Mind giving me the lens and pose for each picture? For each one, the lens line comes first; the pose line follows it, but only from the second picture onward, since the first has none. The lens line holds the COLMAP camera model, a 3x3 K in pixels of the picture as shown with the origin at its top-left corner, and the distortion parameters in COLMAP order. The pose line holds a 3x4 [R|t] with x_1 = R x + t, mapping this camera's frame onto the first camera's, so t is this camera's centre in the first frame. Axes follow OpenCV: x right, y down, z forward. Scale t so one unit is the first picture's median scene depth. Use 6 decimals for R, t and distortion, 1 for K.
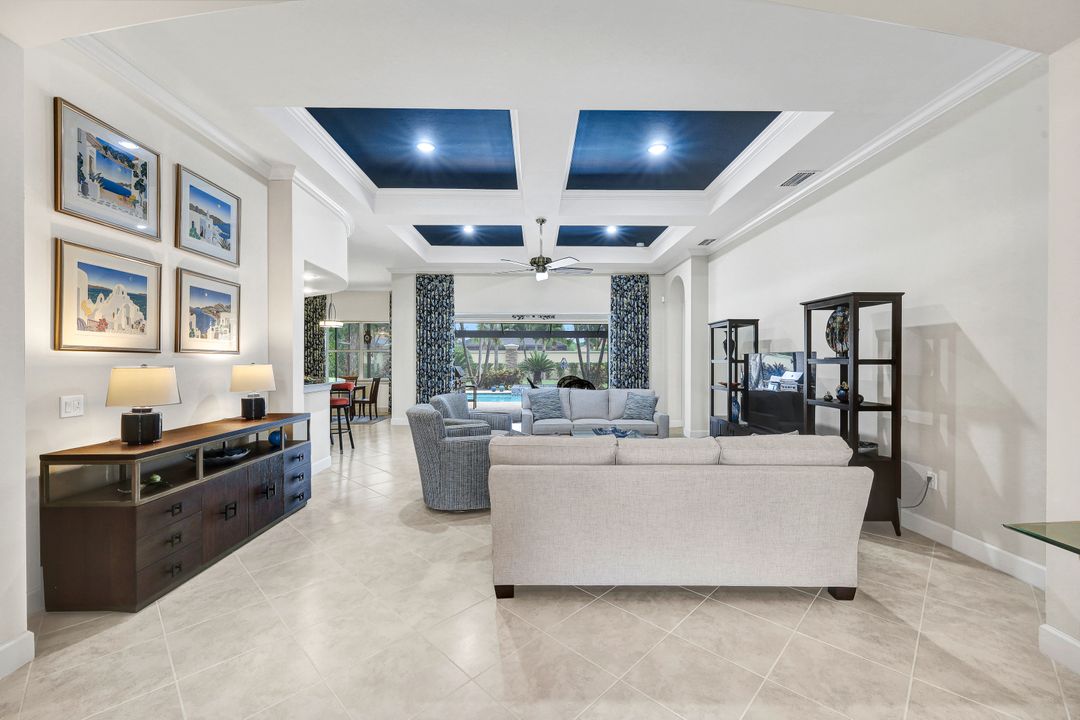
lens RADIAL K [[433.6, 0, 541.8], [0, 433.6, 358.6], [0, 0, 1]] dist [-0.004397, 0.000237]
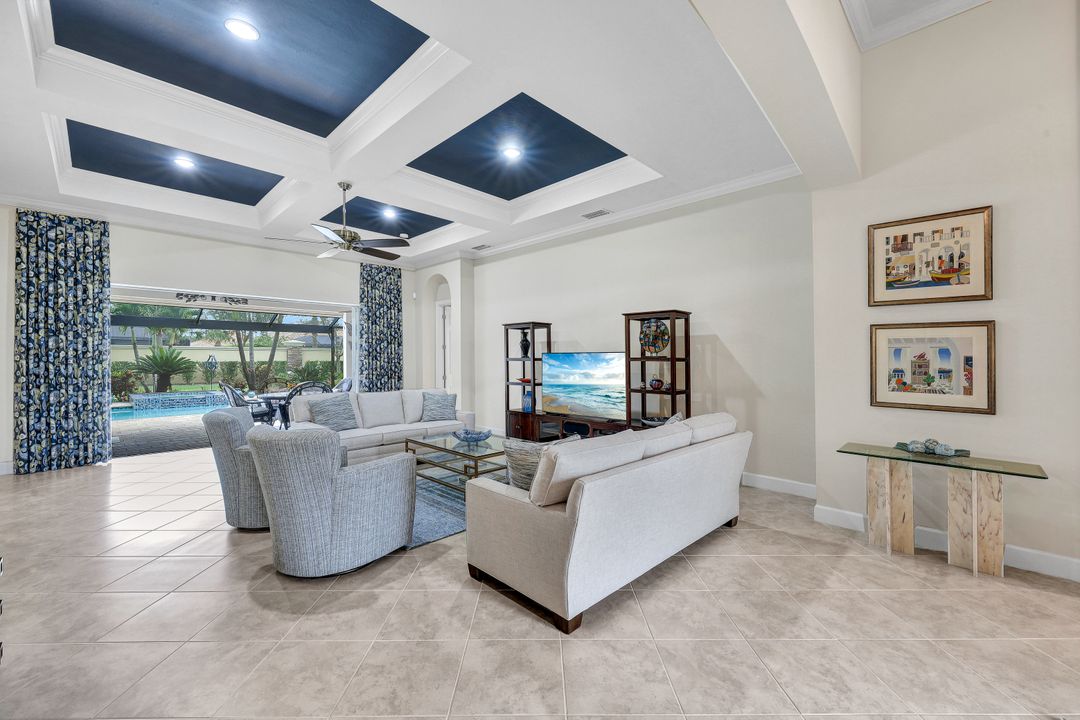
lens RADIAL K [[433.6, 0, 534.7], [0, 433.6, 354.0], [0, 0, 1]] dist [-0.004397, 0.000237]
pose [[0.709233, 0.007957, 0.704930, -0.523923], [-0.003214, 0.999962, -0.008054, 0.002292], [-0.704967, 0.003446, 0.709231, 0.300940]]
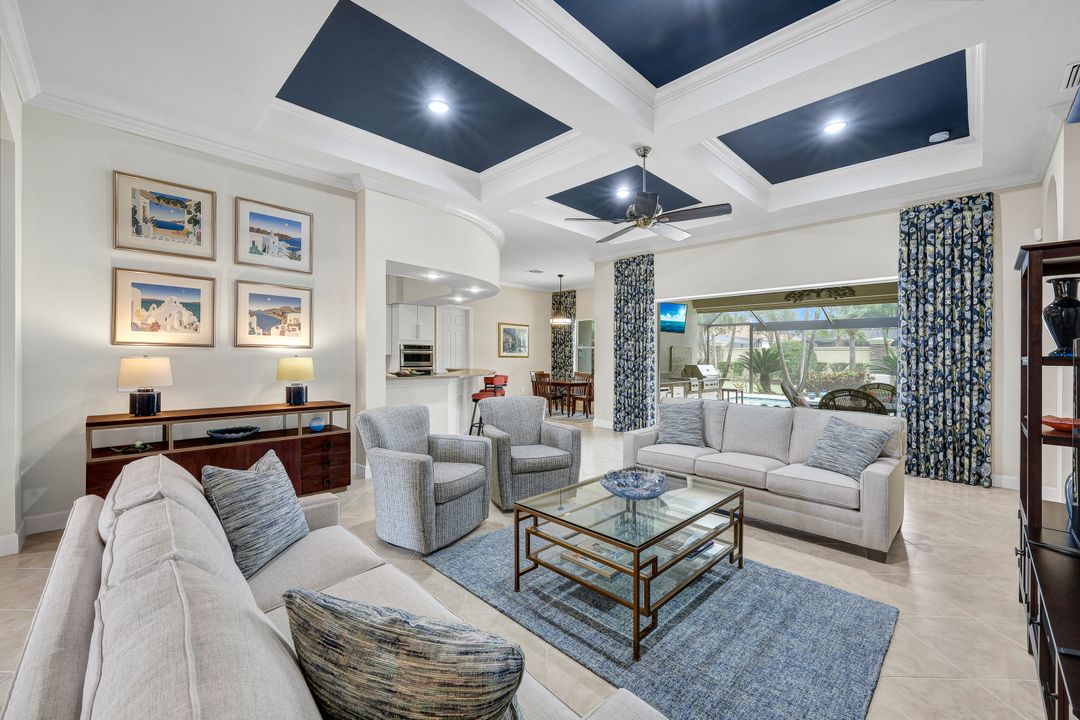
lens RADIAL K [[433.6, 0, 547.3], [0, 433.6, 354.0], [0, 0, 1]] dist [-0.004397, 0.000237]
pose [[0.698278, 0.000827, -0.715826, 0.602293], [-0.005026, 0.999980, -0.003747, 0.005593], [0.715809, 0.006214, 0.698269, 0.670085]]
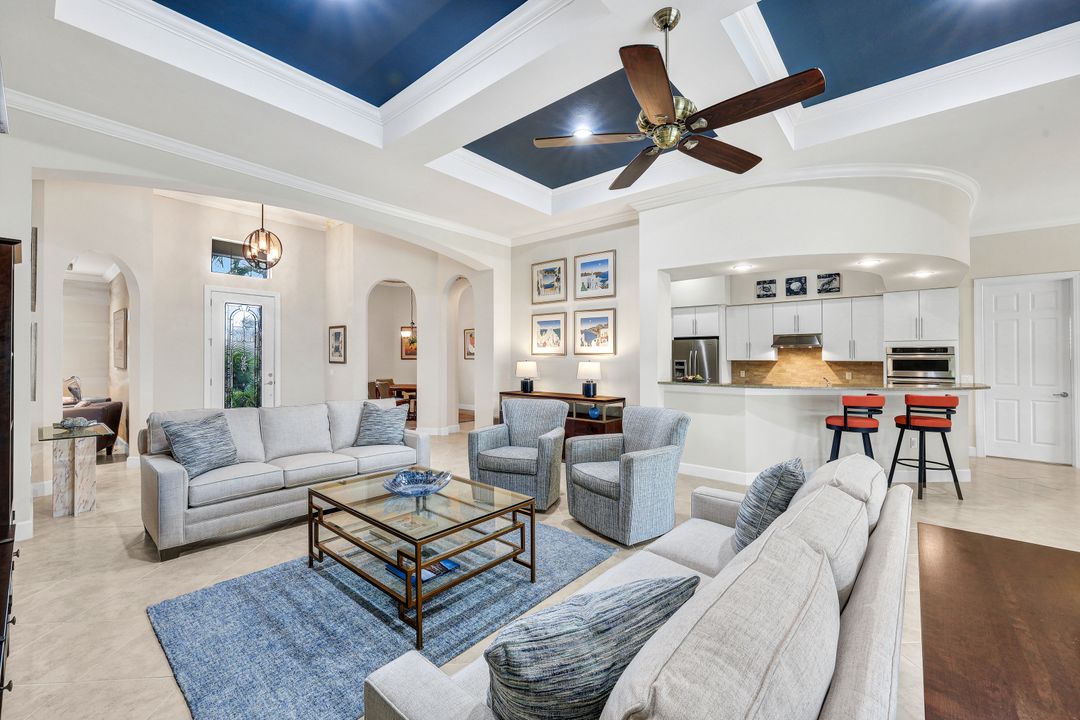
lens RADIAL K [[433.6, 0, 536.5], [0, 433.6, 355.7], [0, 0, 1]] dist [-0.004397, 0.000237]
pose [[-0.661767, -0.011045, -0.749628, 0.613431], [-0.004656, 0.999933, -0.010623, 0.008674], [0.749695, -0.003539, -0.661774, 1.860329]]
